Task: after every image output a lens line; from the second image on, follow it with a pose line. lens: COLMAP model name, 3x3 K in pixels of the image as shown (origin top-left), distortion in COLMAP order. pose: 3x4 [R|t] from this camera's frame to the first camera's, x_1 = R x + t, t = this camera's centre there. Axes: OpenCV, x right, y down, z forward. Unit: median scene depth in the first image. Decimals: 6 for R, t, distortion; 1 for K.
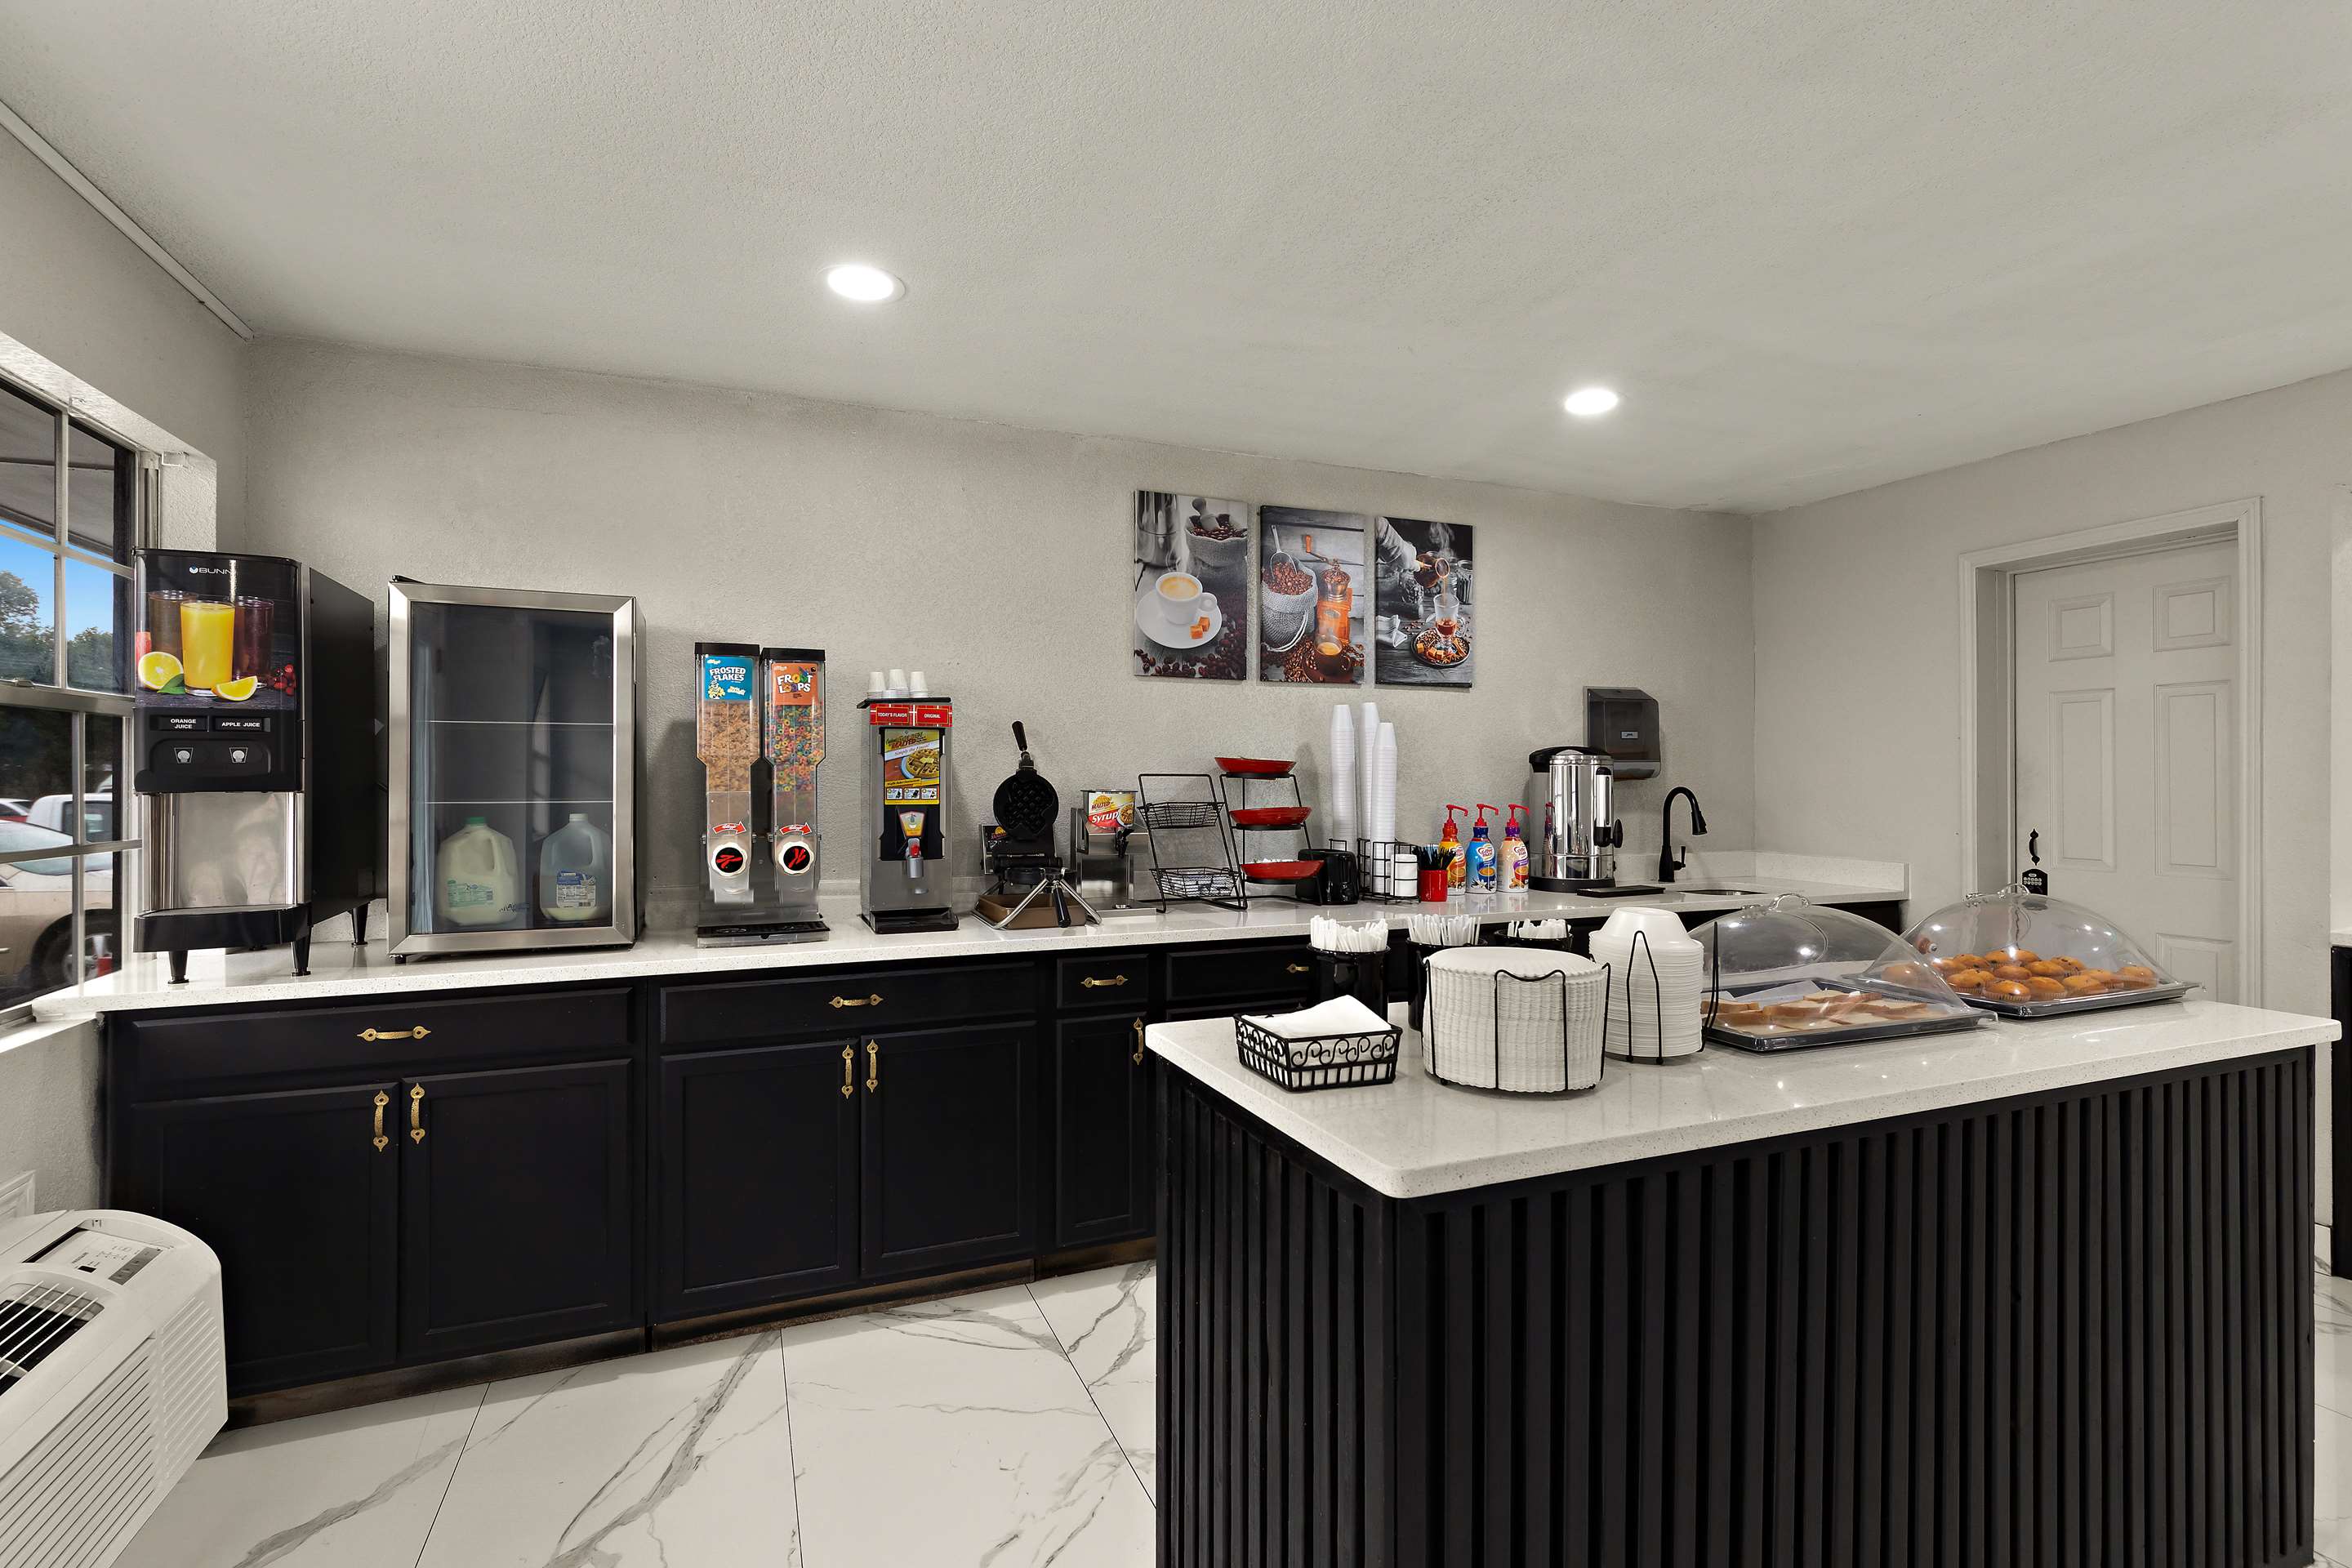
lens RADIAL K [[1037.3, 0, 1147.1], [0, 1037.3, 784.4], [0, 0, 1]] dist [-0.007096, 0.001670]
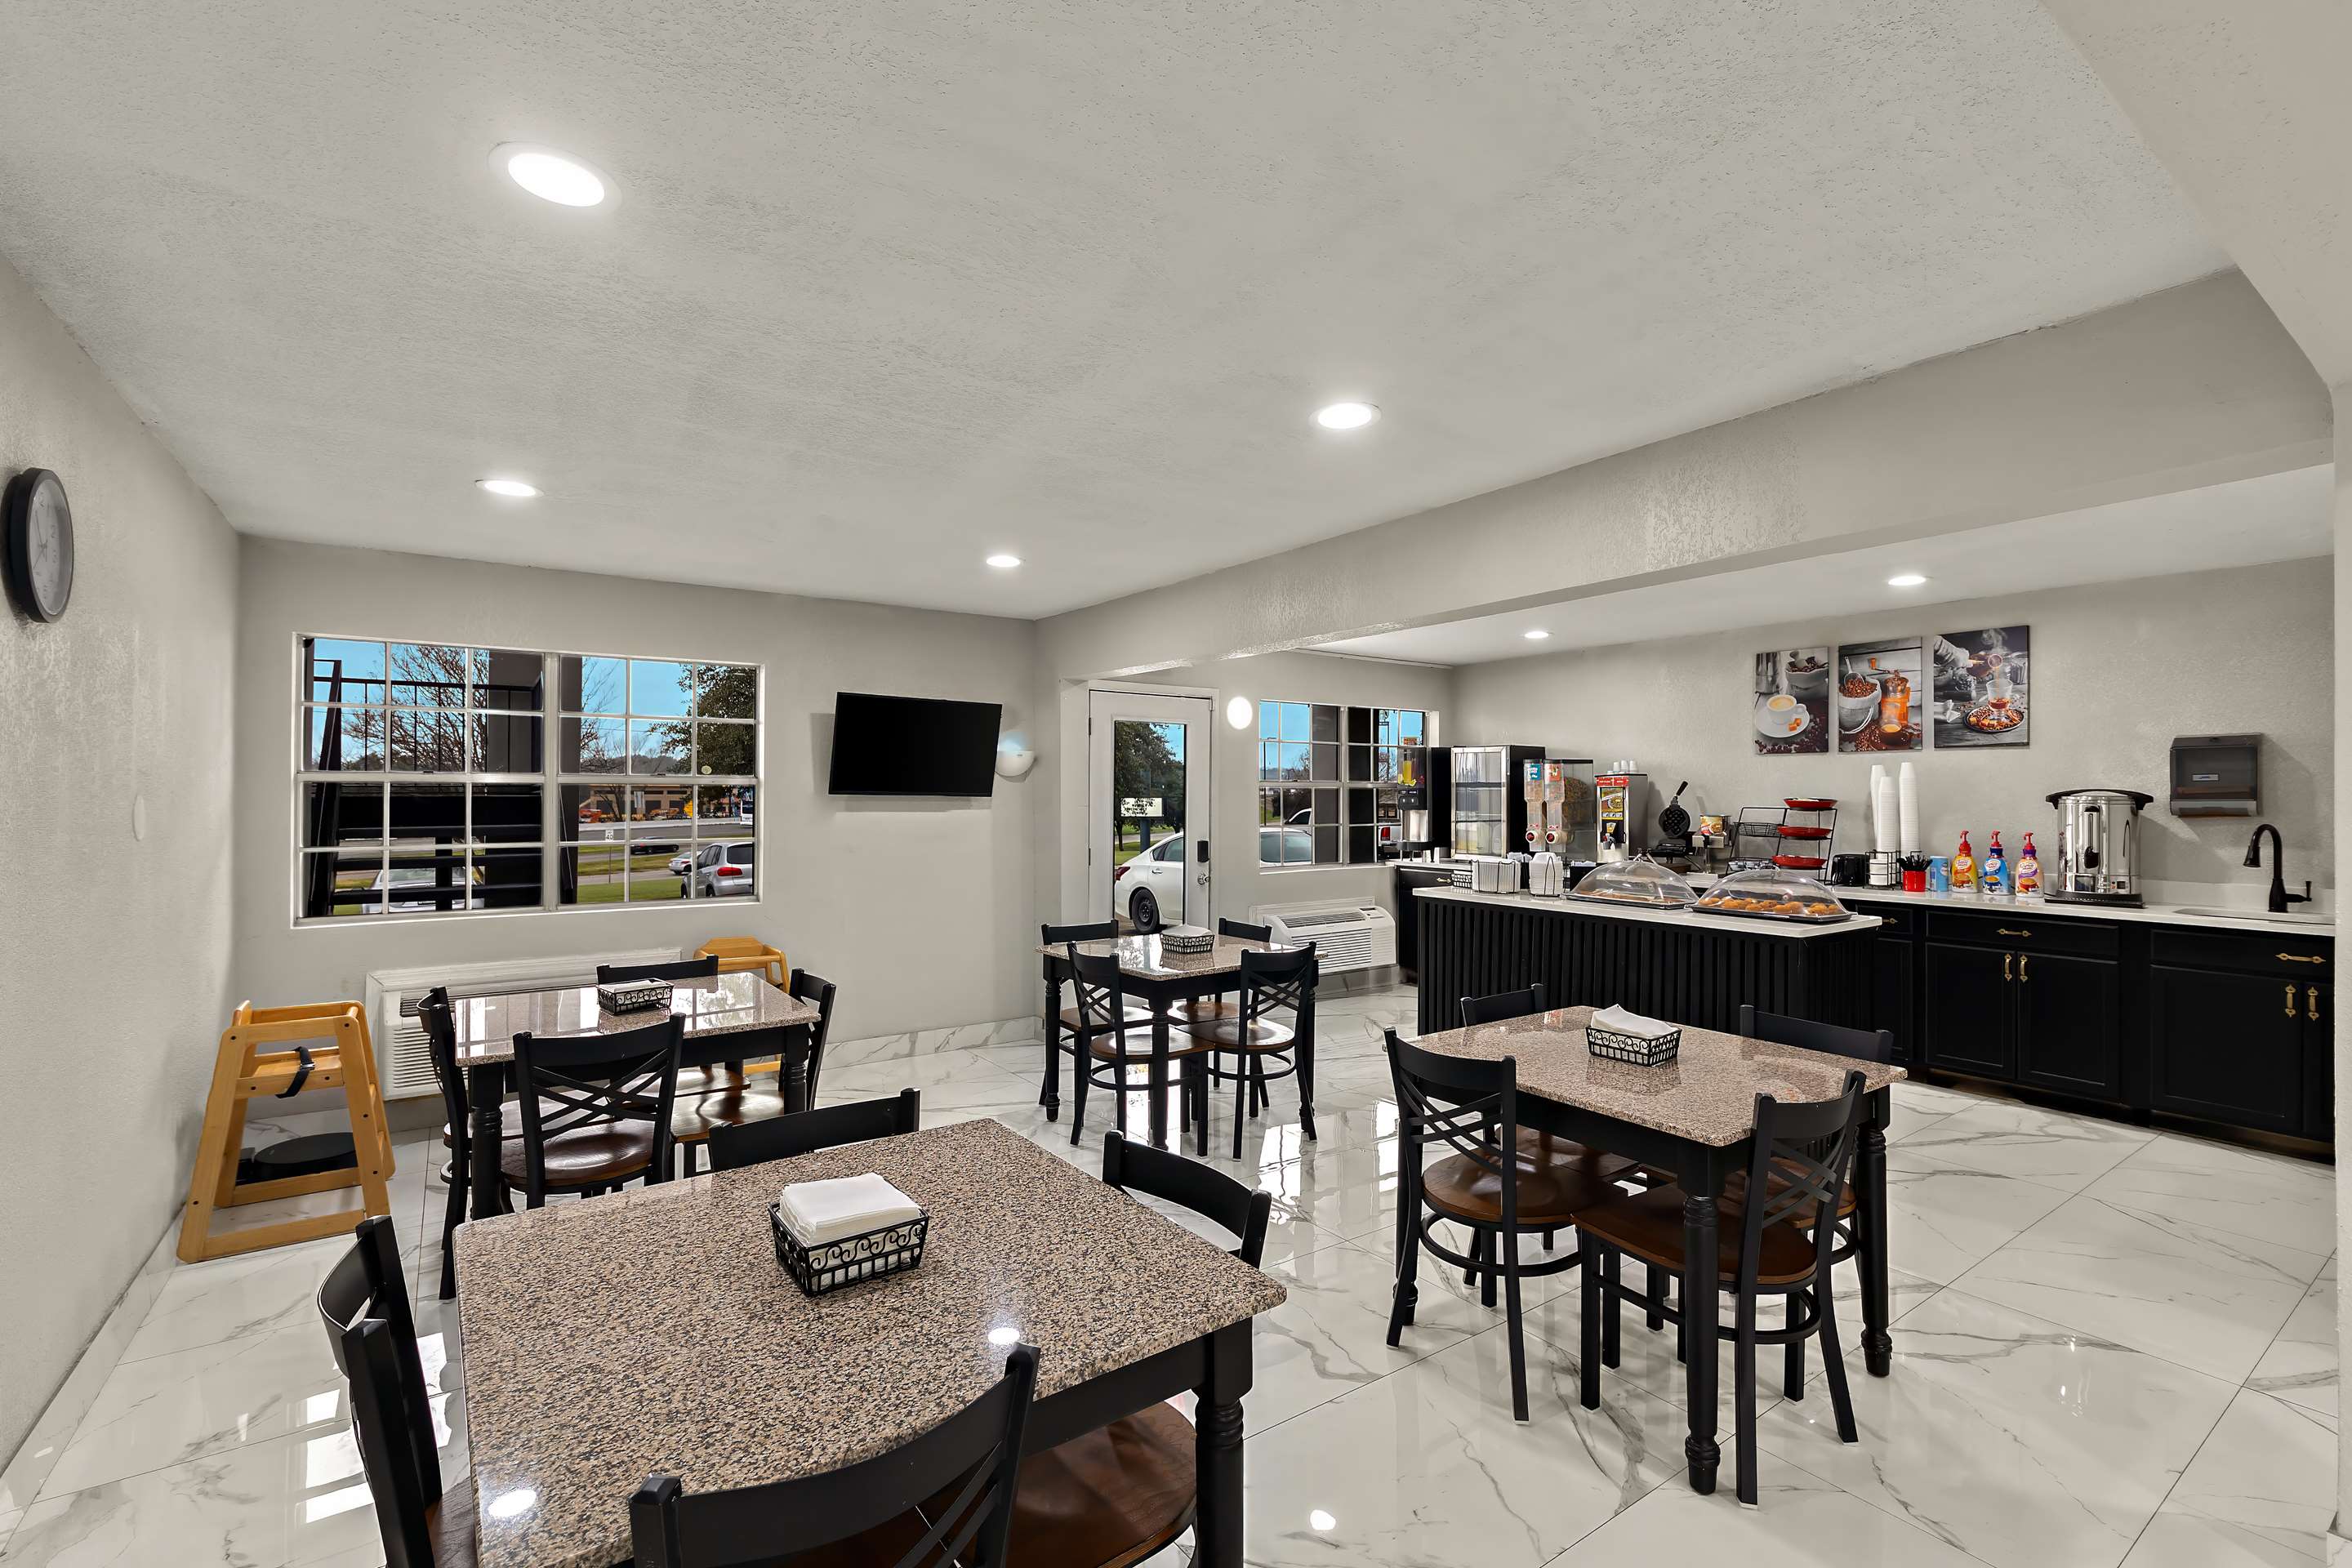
lens RADIAL K [[1037.3, 0, 1174.7], [0, 1037.3, 783.5], [0, 0, 1]] dist [-0.007096, 0.001670]
pose [[0.237835, -0.007288, -0.971278, 1.514873], [-0.003826, 0.999957, -0.008440, -0.031721], [0.971298, 0.005723, 0.237797, -0.442829]]
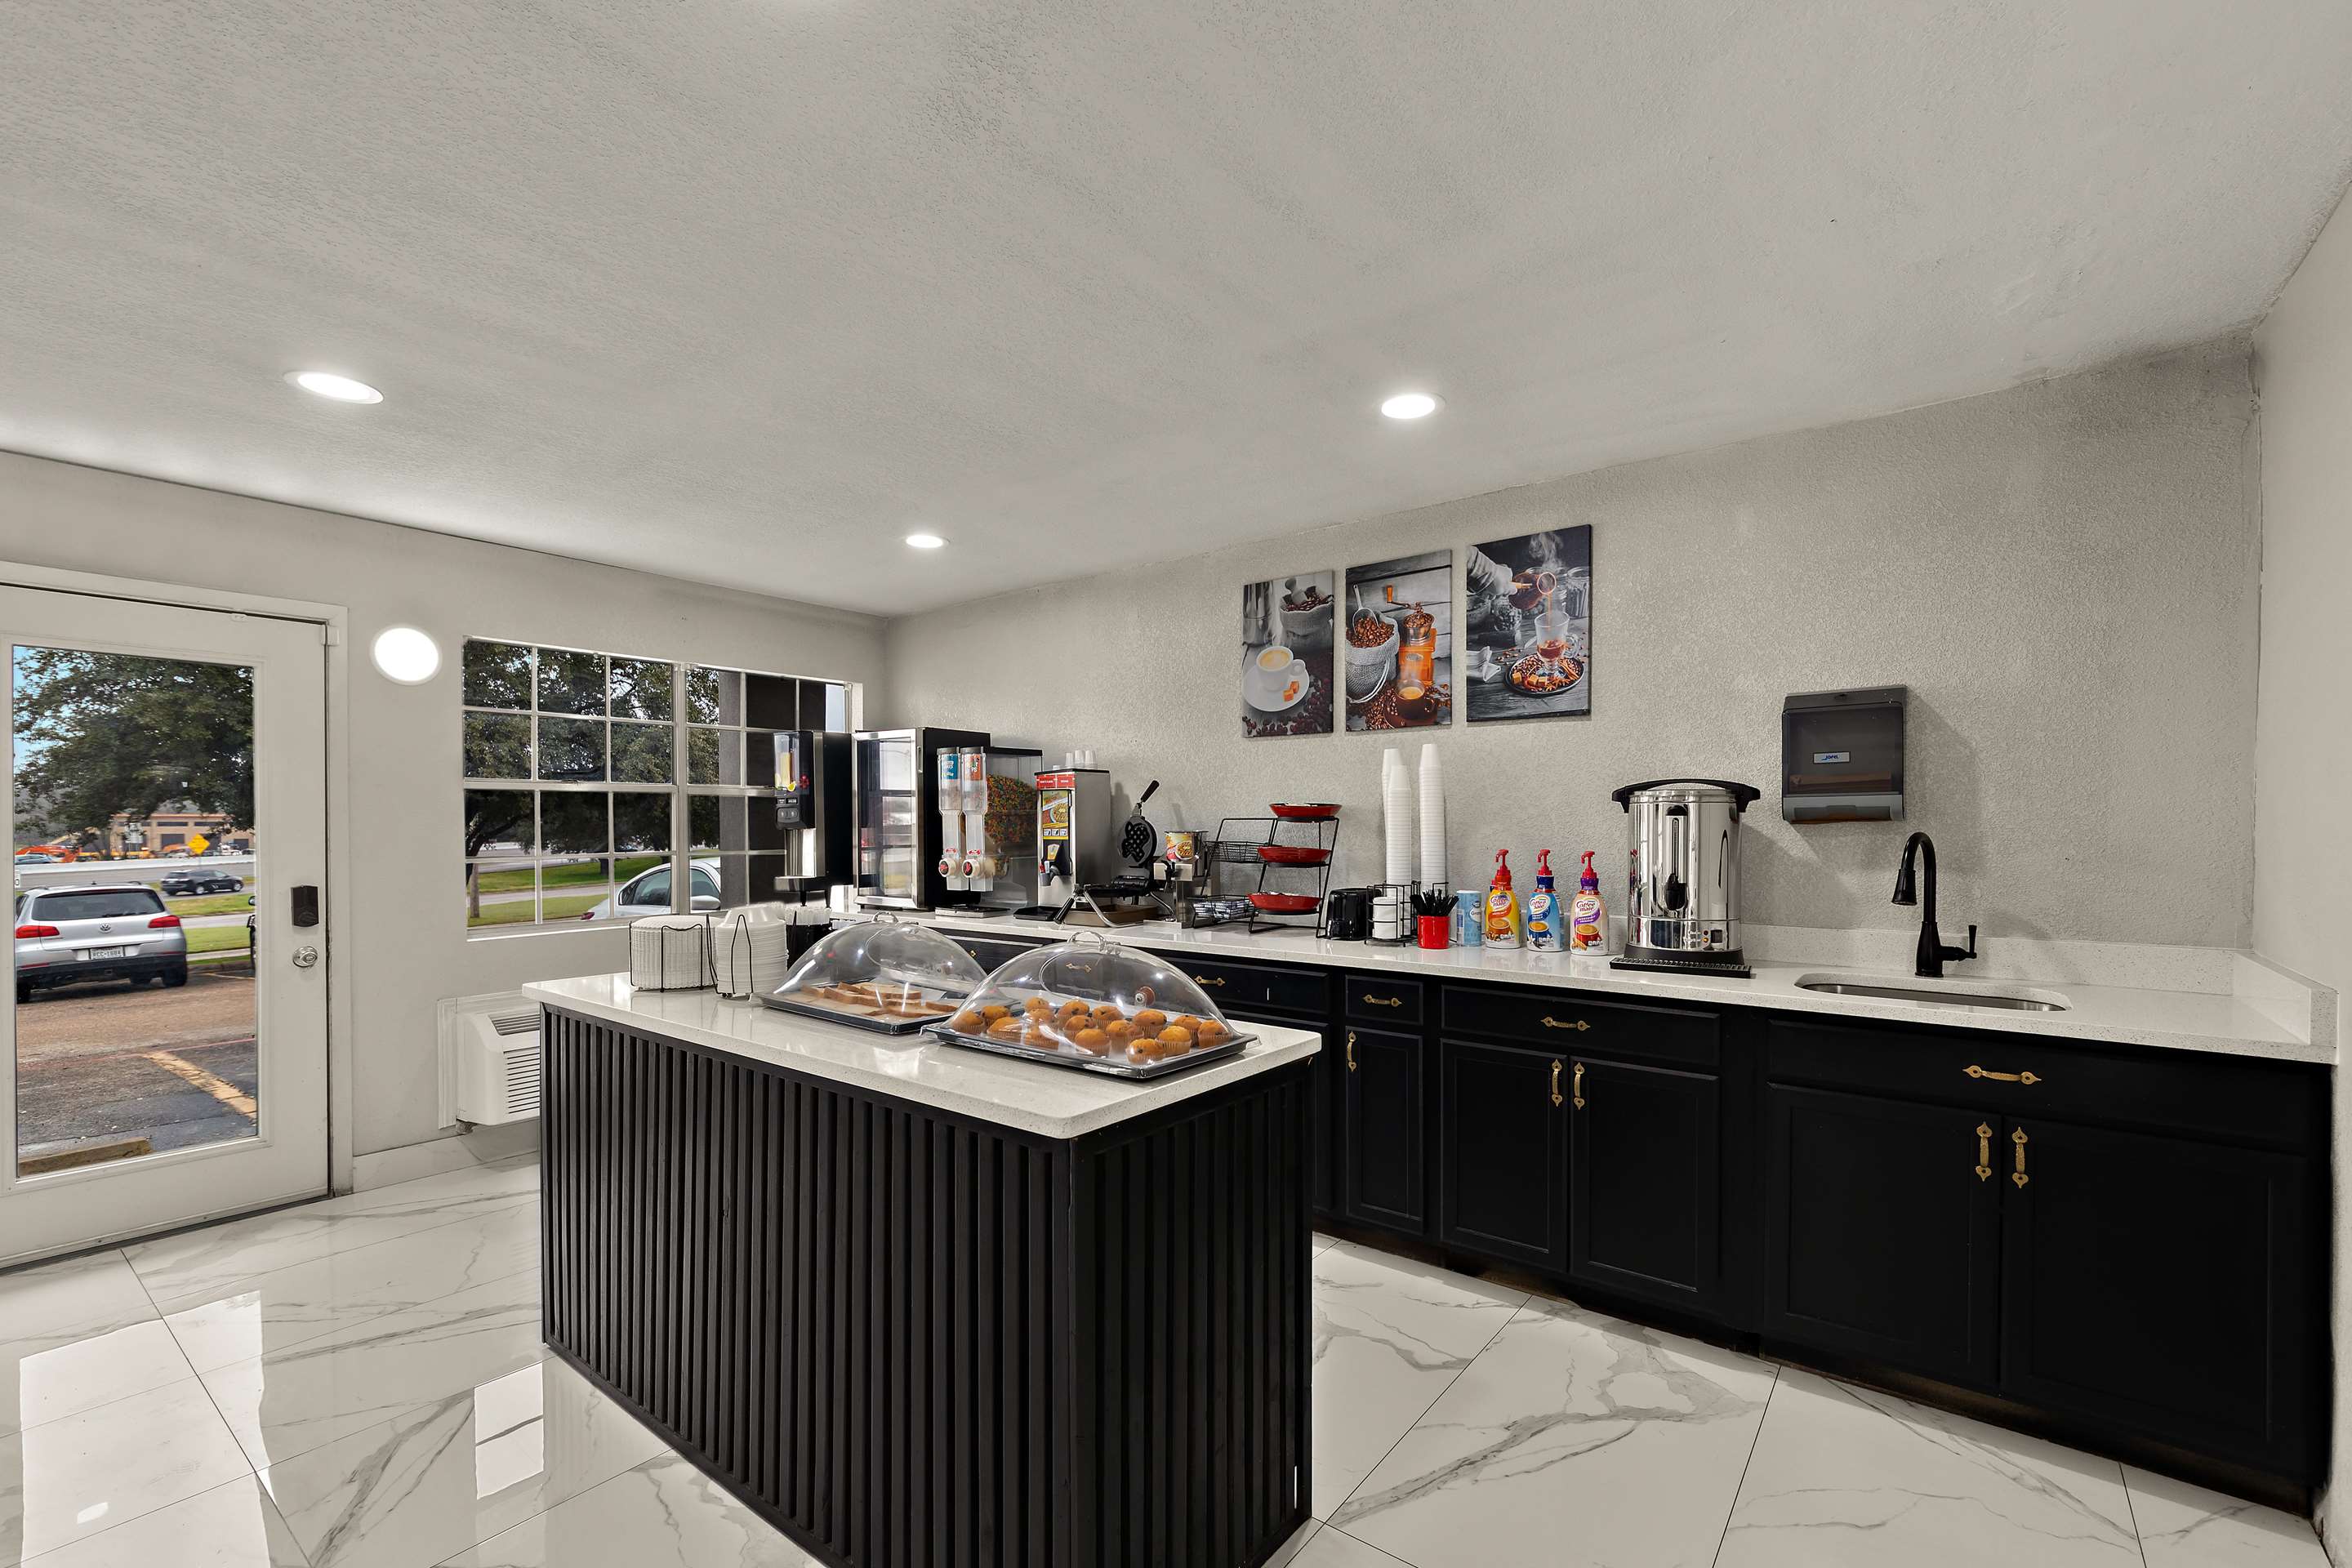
lens RADIAL K [[984.4, 0, 1182.9], [0, 984.4, 845.3], [0, 0, 1]] dist [-0.011018, 0.003275]
pose [[0.521001, 0.020978, -0.853298, 0.934206], [0.000840, 0.999685, 0.025090, -0.006373], [0.853556, -0.013788, 0.520819, 0.323824]]
